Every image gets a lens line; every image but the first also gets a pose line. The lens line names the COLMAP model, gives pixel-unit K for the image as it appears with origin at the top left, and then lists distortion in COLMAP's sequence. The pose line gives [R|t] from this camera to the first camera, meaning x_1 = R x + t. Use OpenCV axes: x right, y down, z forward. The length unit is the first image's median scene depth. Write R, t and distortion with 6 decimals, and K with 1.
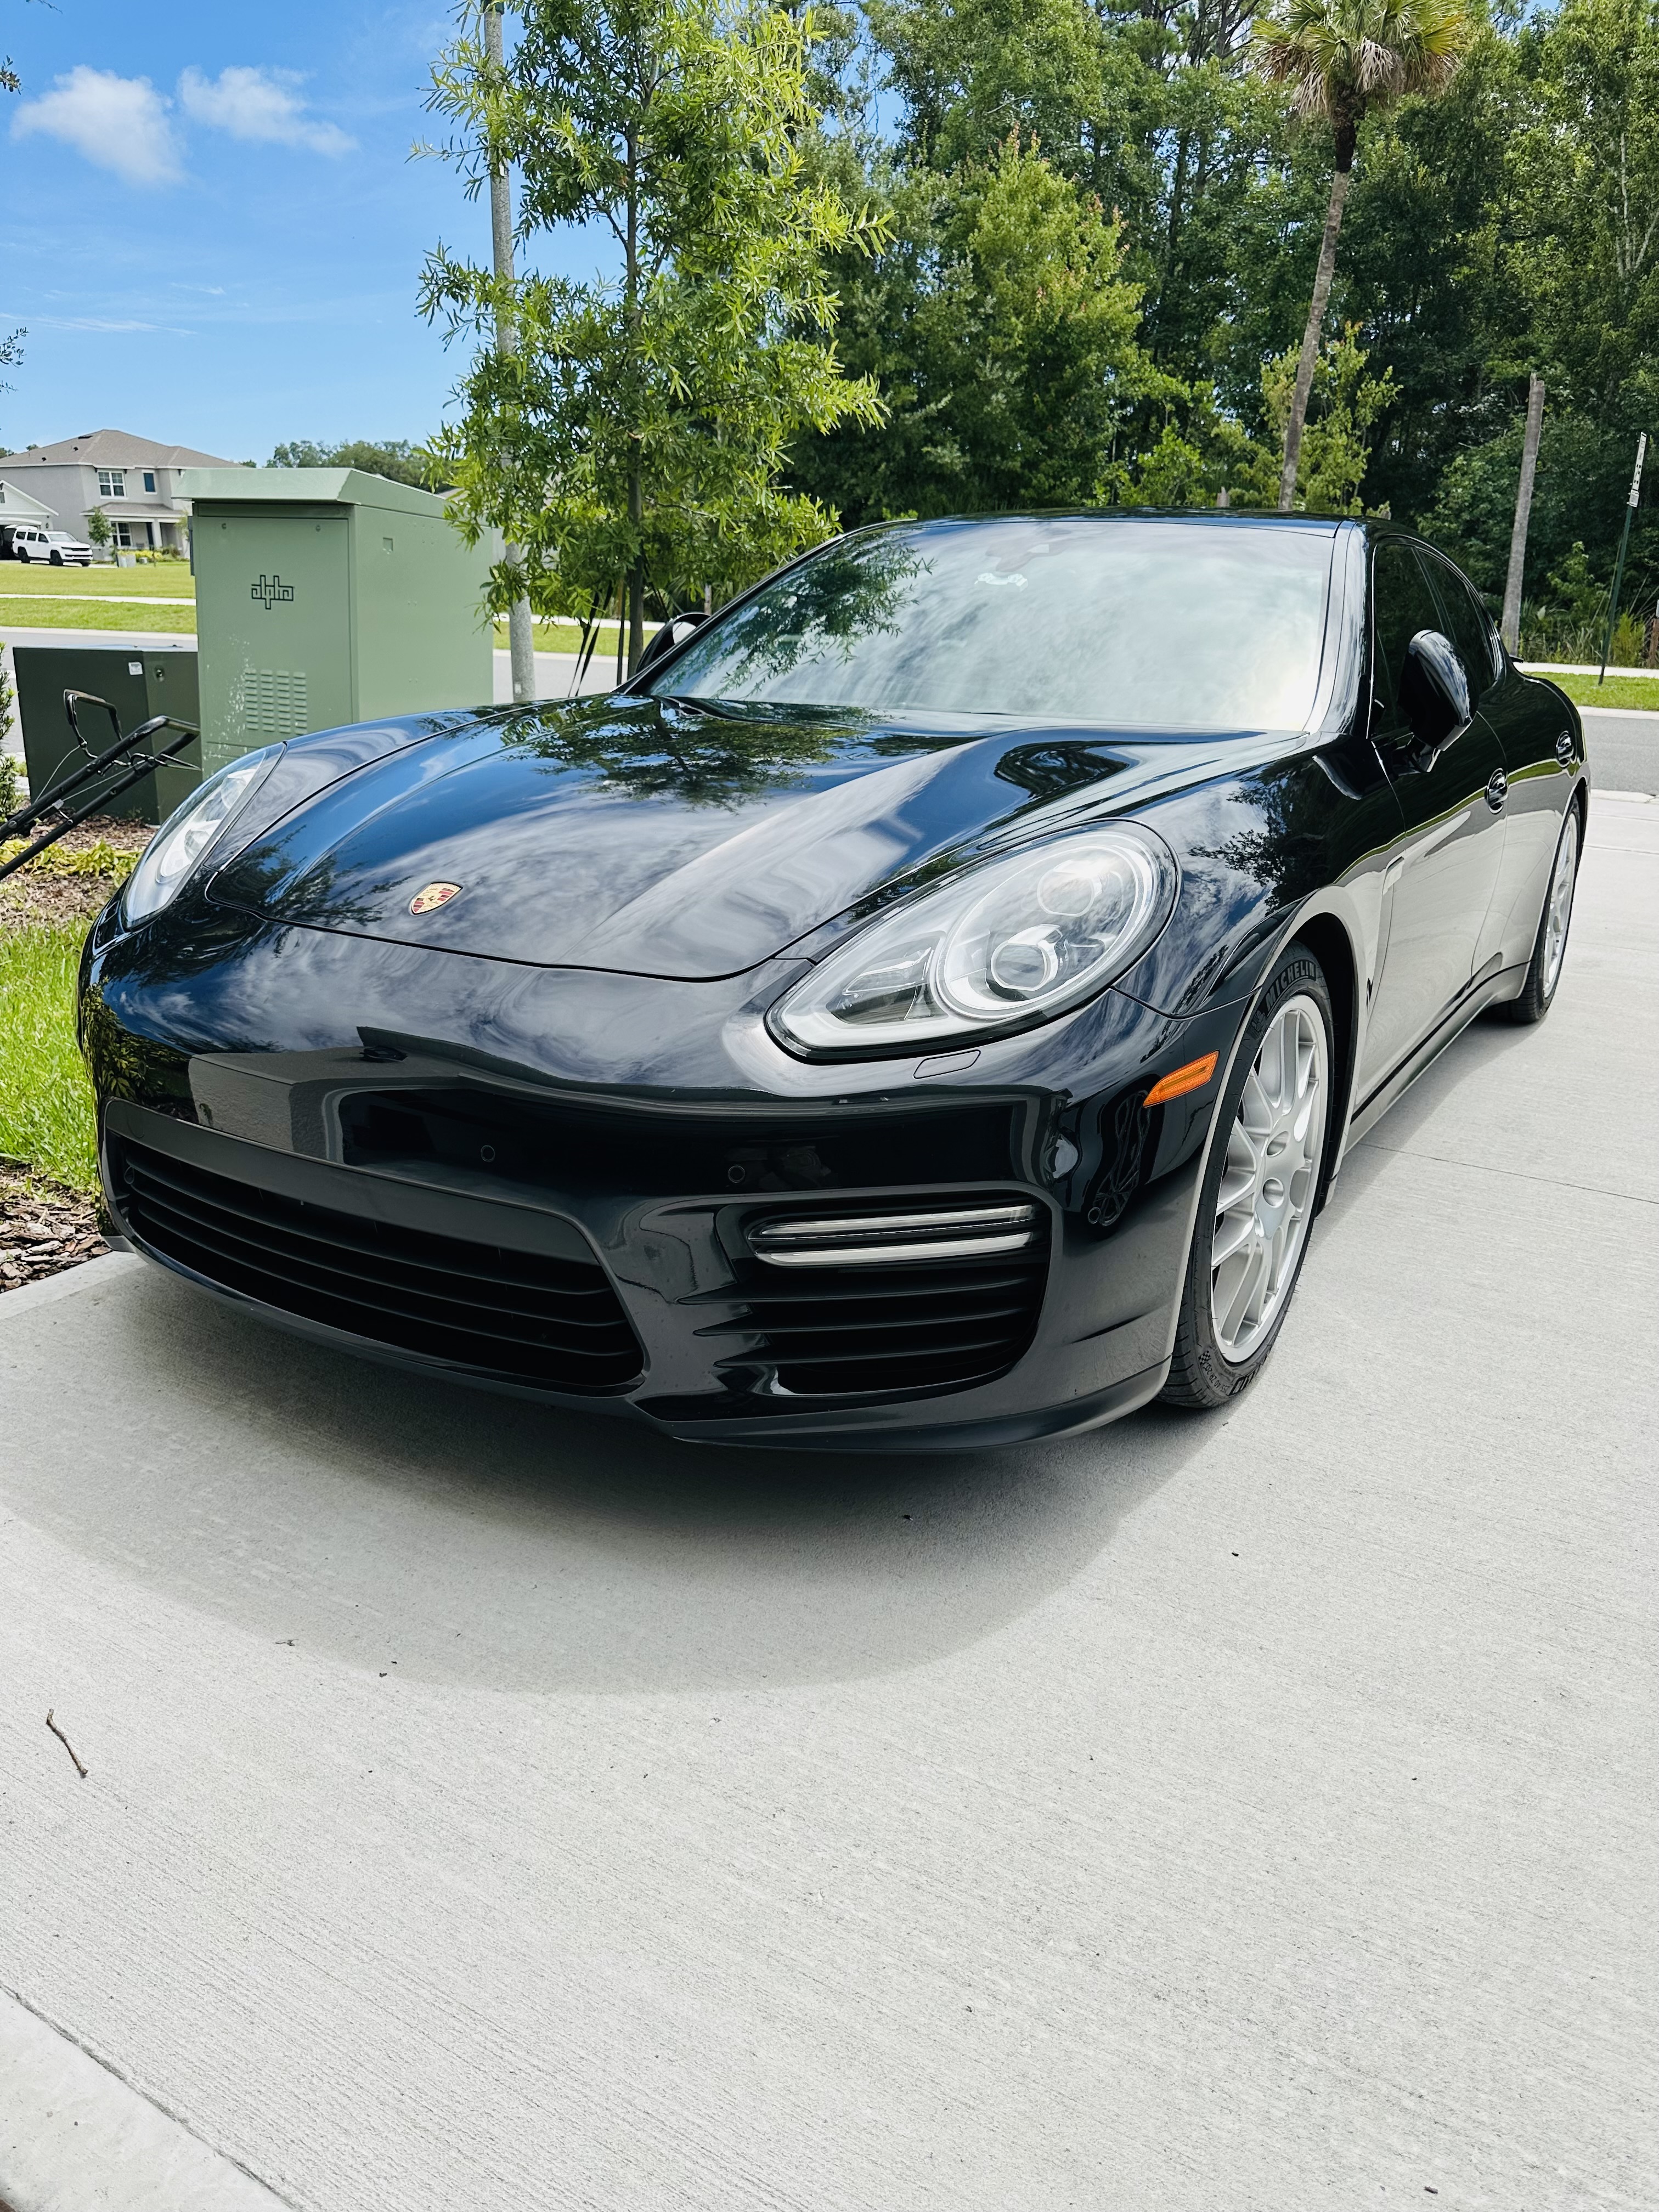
lens RADIAL K [[1547.2, 0, 830.2], [0, 1547.2, 1112.4], [0, 0, 1]] dist [-0.010602, -0.001894]
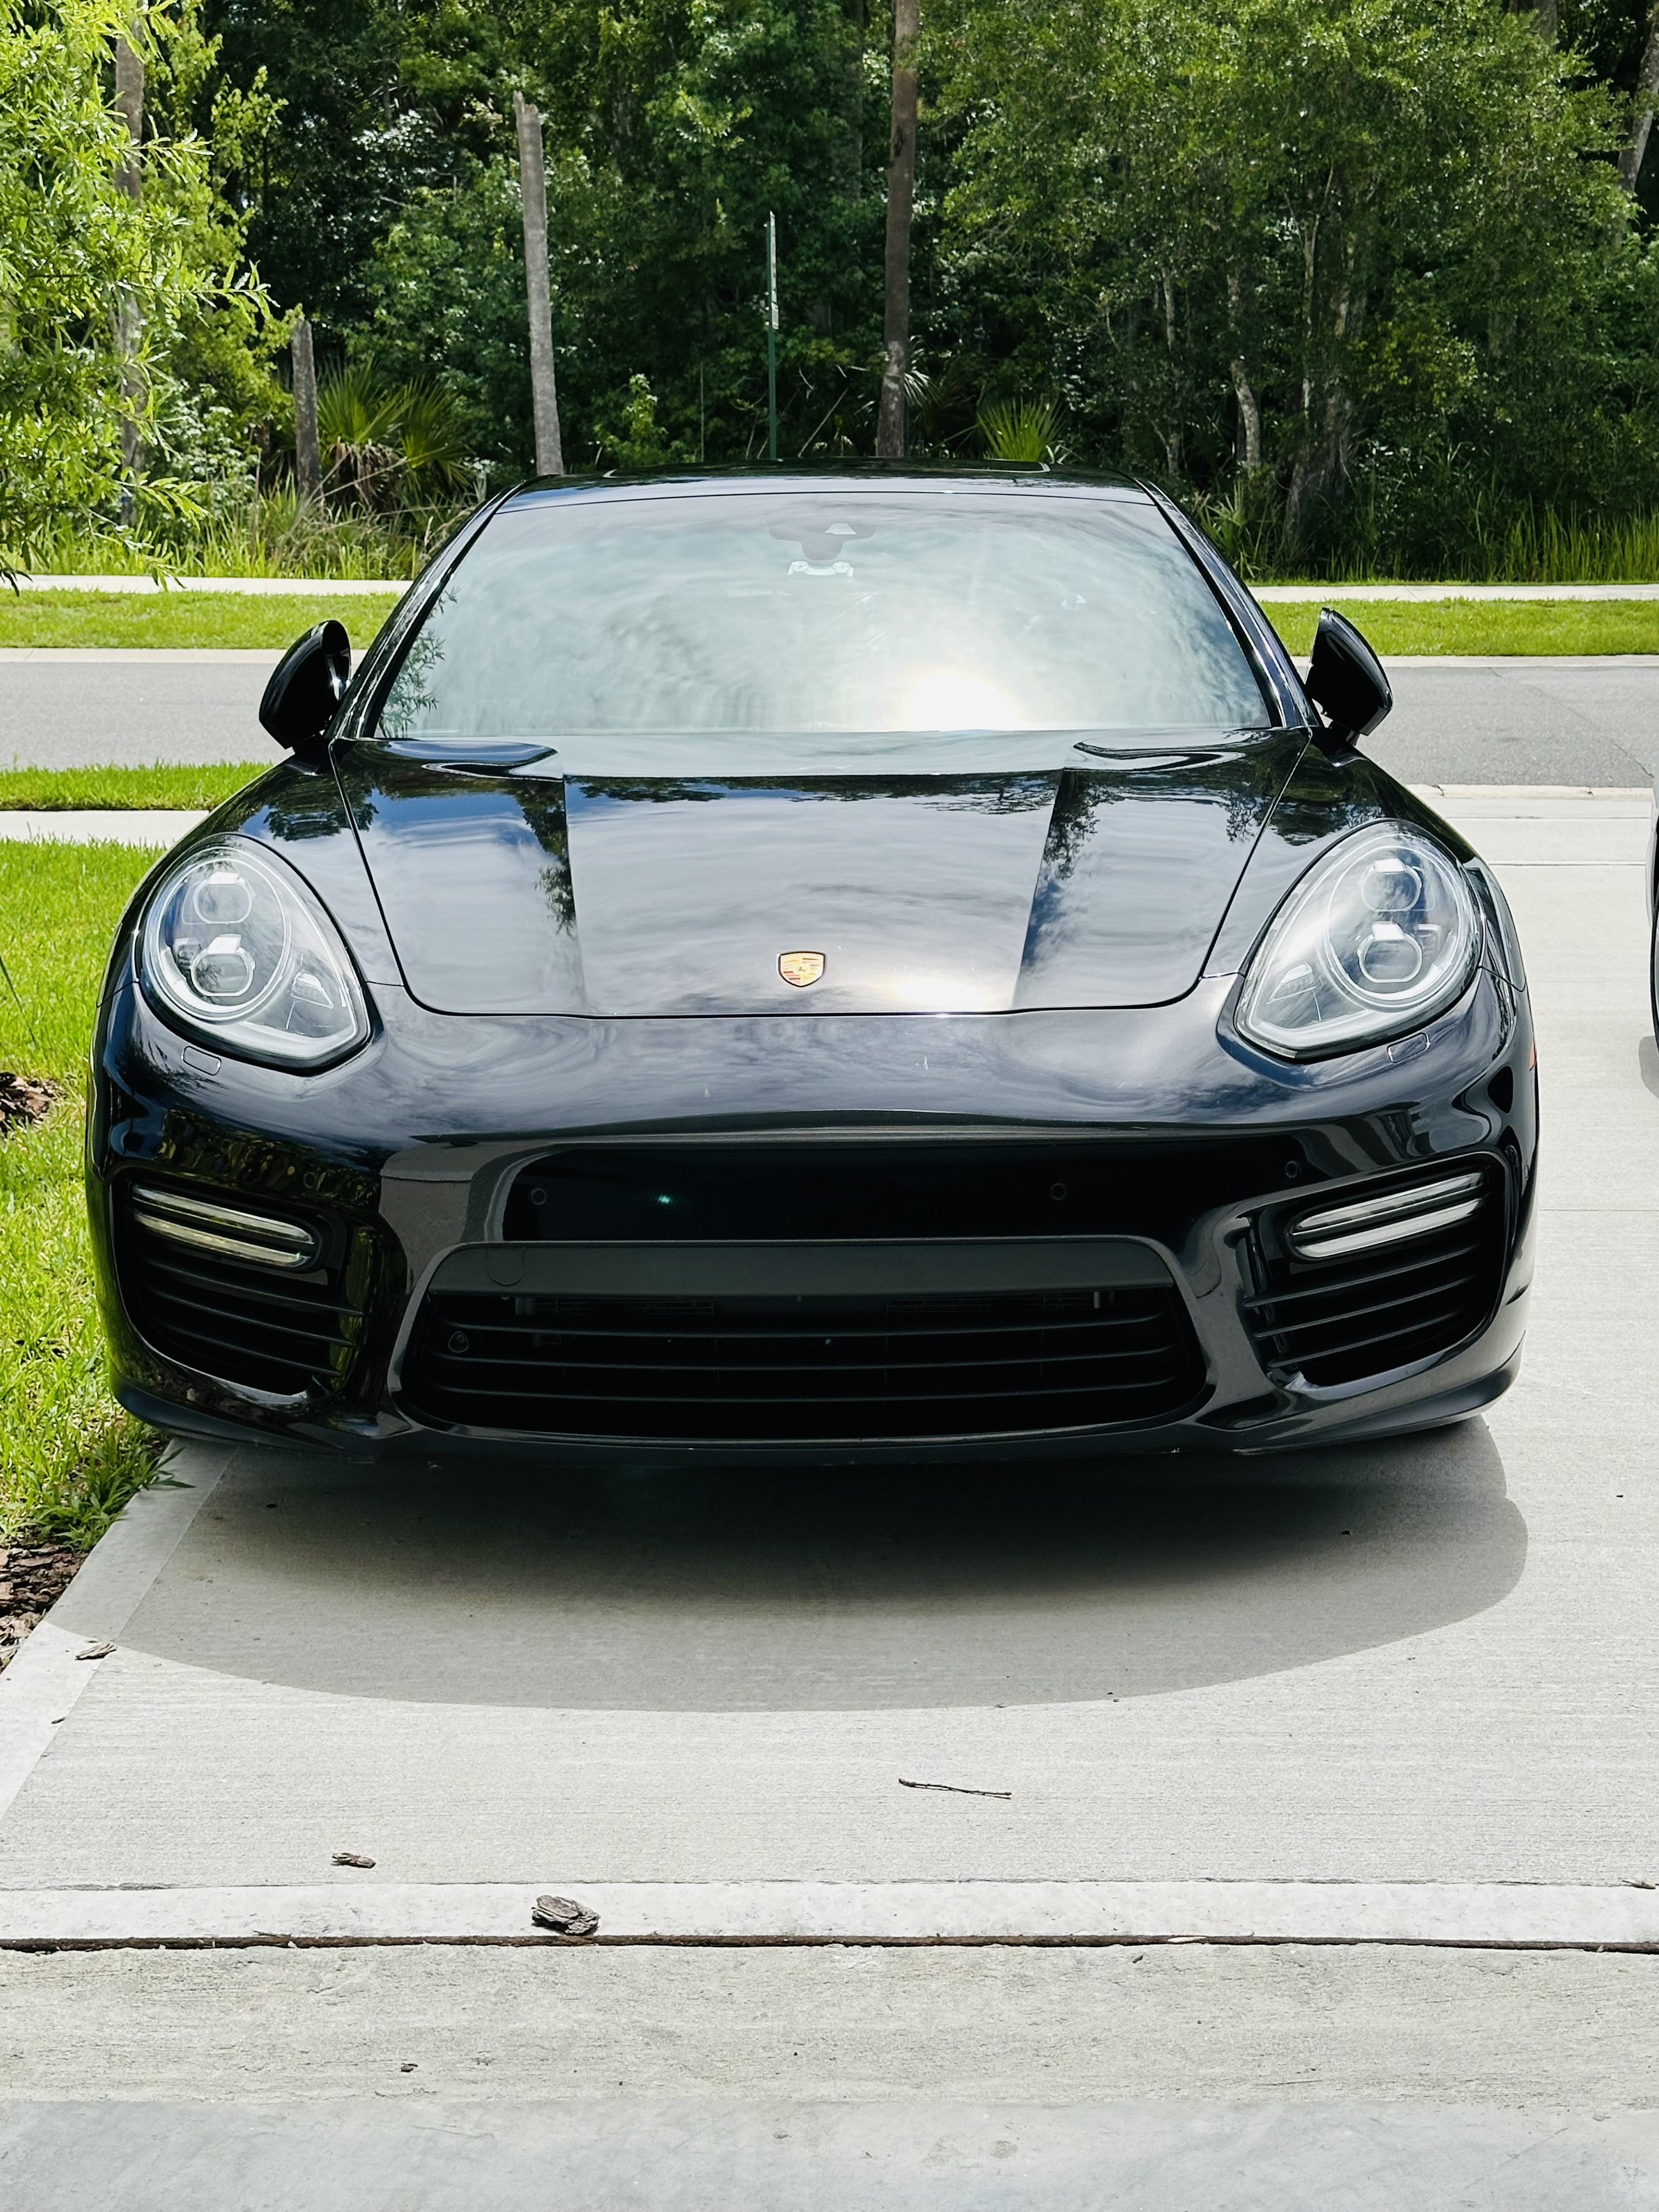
lens RADIAL K [[3270.8, 0, 828.3], [0, 3270.8, 1104.4], [0, 0, 1]] dist [0.031637, 0.000000]
pose [[0.858199, -0.120023, 0.499088, -0.093407], [0.181972, 0.980271, -0.077168, 0.007075], [-0.479980, 0.157045, 0.863108, -0.052237]]
